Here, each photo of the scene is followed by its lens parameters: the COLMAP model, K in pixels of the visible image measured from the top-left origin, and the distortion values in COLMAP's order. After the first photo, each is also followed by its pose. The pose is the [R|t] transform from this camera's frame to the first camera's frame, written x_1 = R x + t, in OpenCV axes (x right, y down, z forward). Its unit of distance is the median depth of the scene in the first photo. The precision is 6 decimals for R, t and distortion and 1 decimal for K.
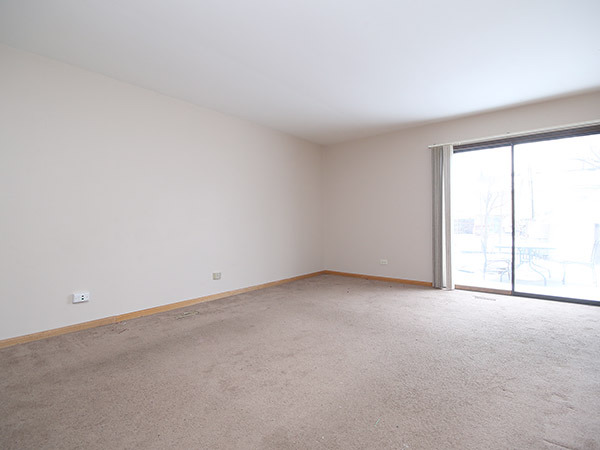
lens RADIAL K [[311.0, 0, 302.0], [0, 311.0, 221.8], [0, 0, 1]] dist [-0.001785, -0.000543]
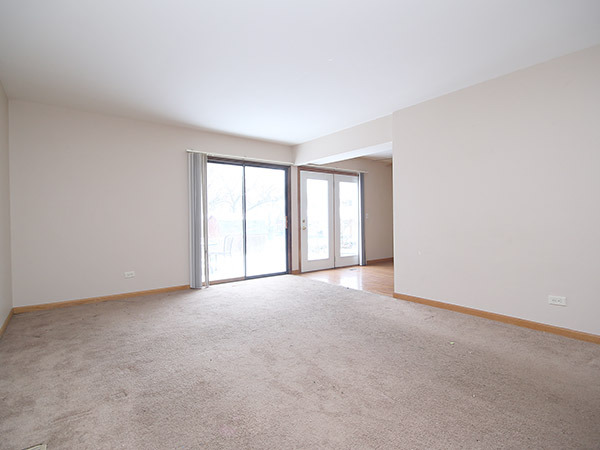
lens RADIAL K [[311.0, 0, 302.0], [0, 311.0, 221.8], [0, 0, 1]] dist [-0.001785, -0.000543]
pose [[0.231412, -0.001331, 0.972855, -0.549605], [0.015159, 0.999883, -0.002238, -0.003153], [-0.972738, 0.015265, 0.231405, 0.454927]]
